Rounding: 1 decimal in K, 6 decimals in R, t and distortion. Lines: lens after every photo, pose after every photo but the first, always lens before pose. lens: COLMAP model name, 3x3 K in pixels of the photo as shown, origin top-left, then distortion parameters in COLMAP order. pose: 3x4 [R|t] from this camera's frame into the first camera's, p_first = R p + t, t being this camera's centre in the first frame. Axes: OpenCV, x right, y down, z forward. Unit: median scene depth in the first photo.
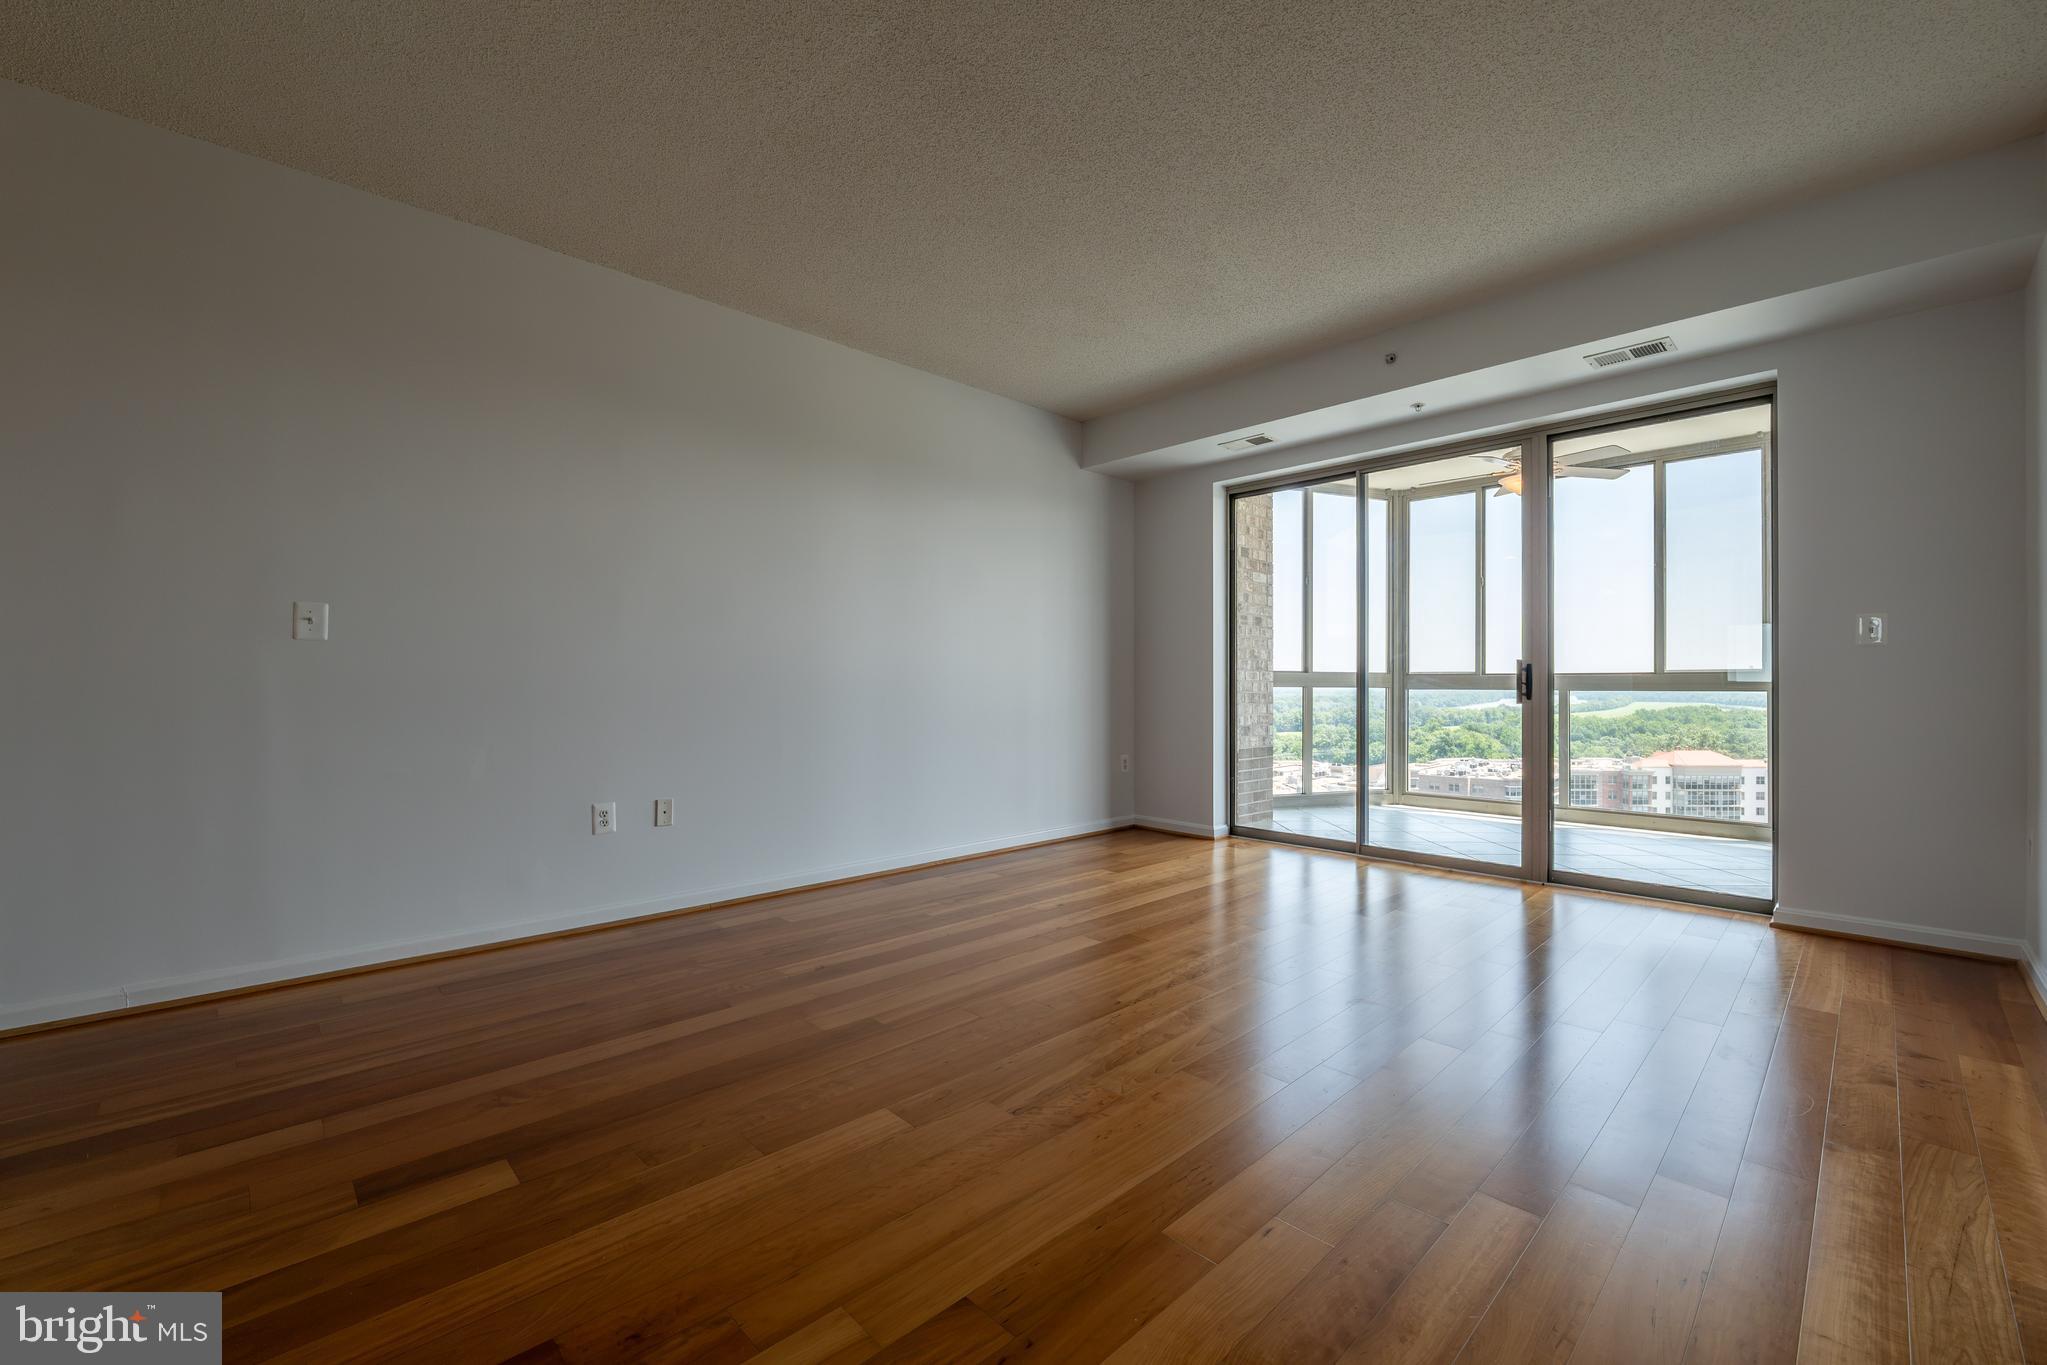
lens RADIAL K [[842.6, 0, 1014.1], [0, 842.6, 686.4], [0, 0, 1]] dist [-0.015079, 0.001458]
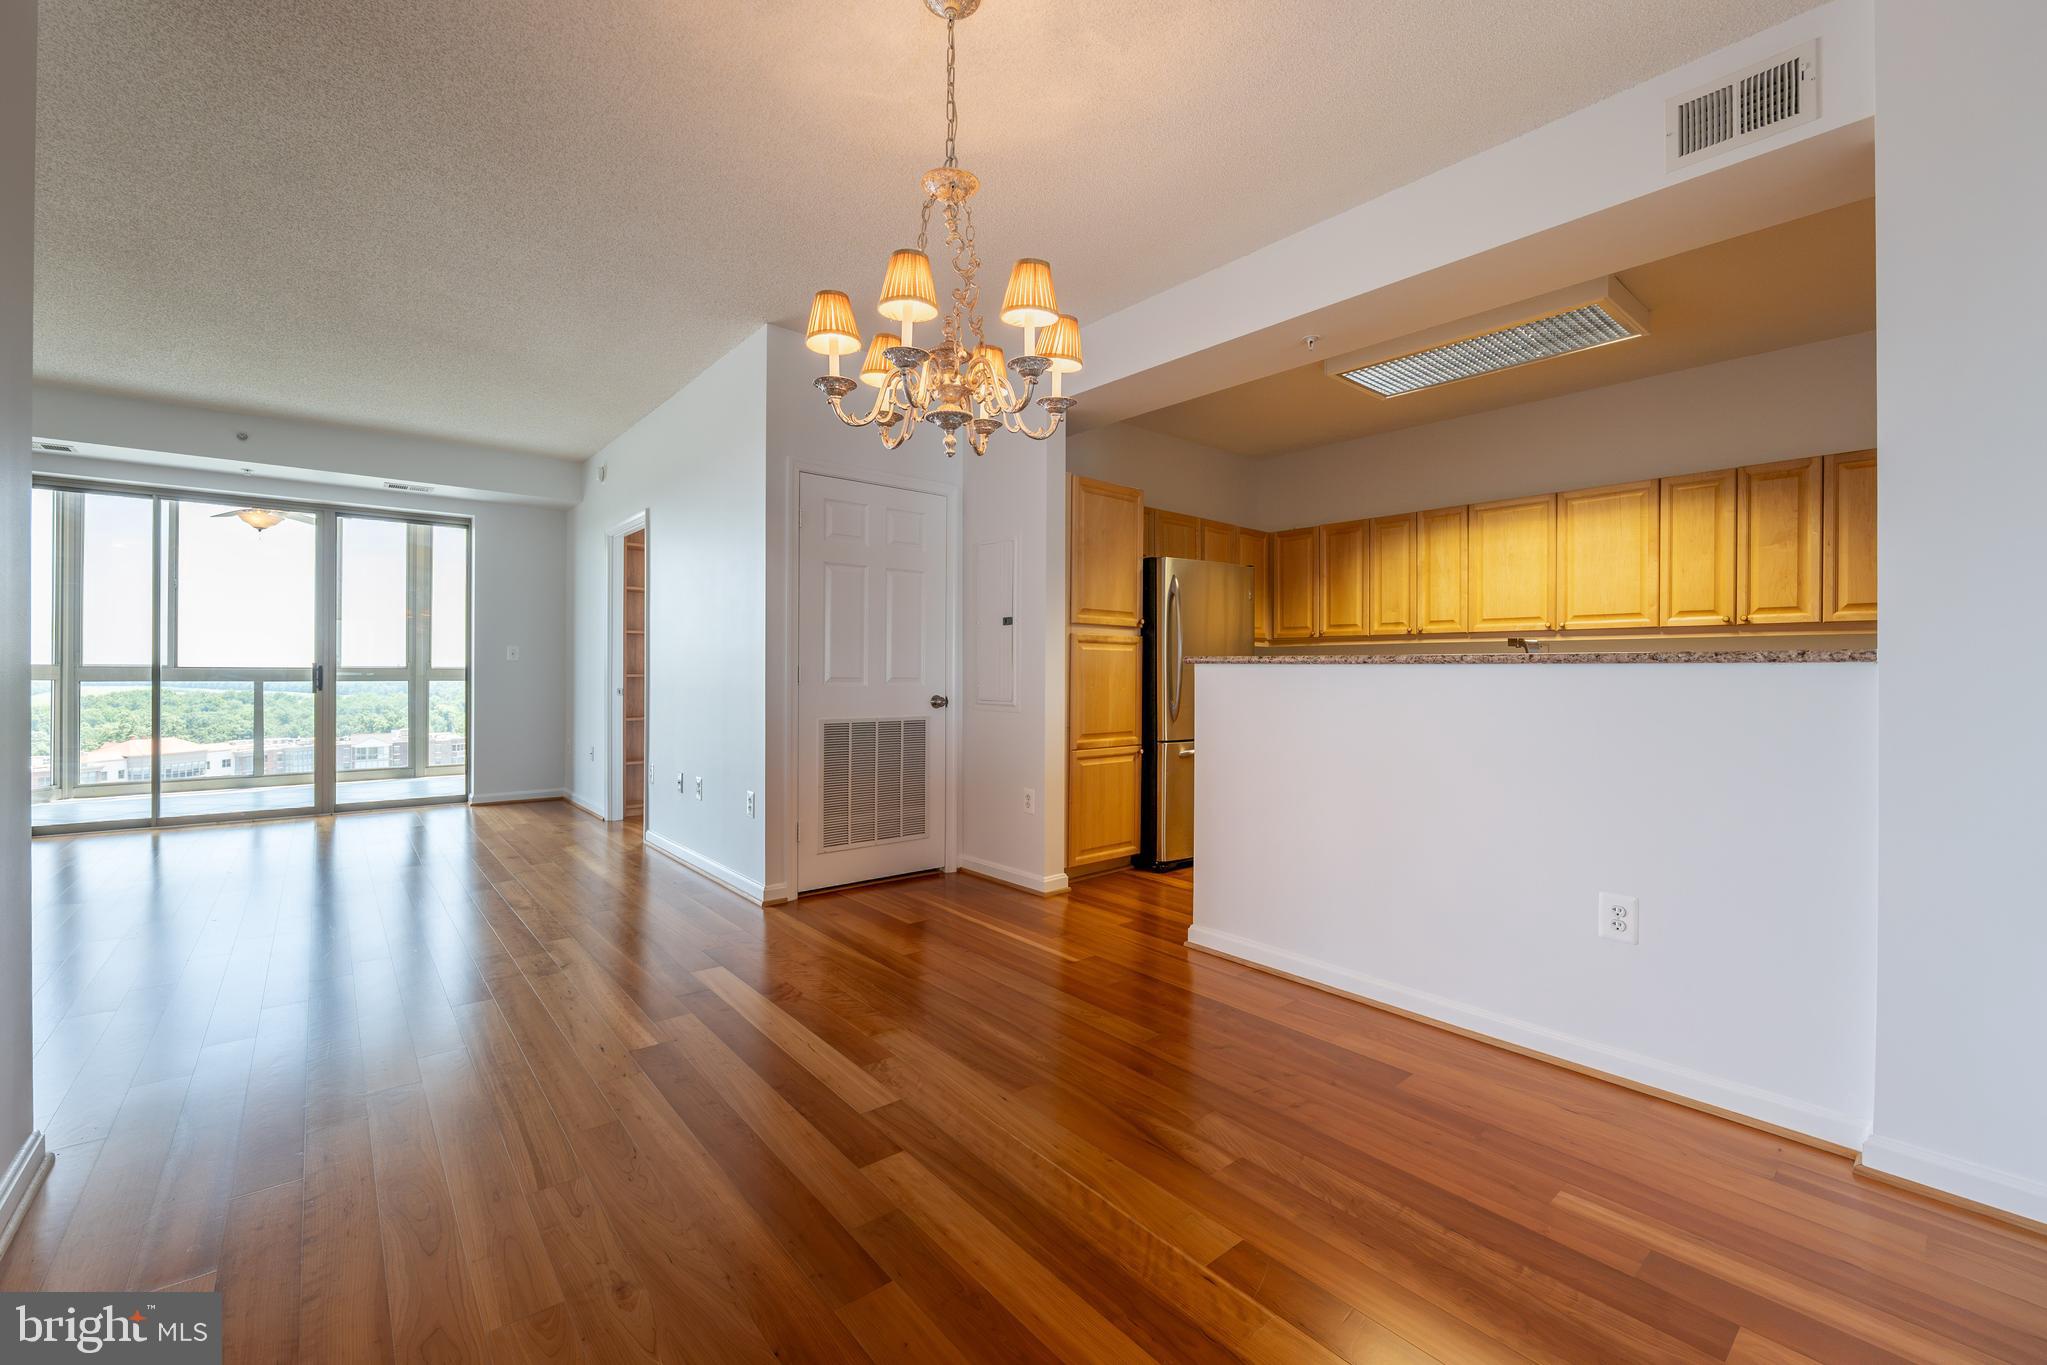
lens RADIAL K [[842.6, 0, 1001.0], [0, 842.6, 676.5], [0, 0, 1]] dist [-0.015079, 0.001458]
pose [[0.080441, -0.009000, 0.996719, -0.732305], [-0.000572, 0.999959, 0.009075, -0.020510], [-0.996759, -0.001301, 0.080432, -0.293123]]
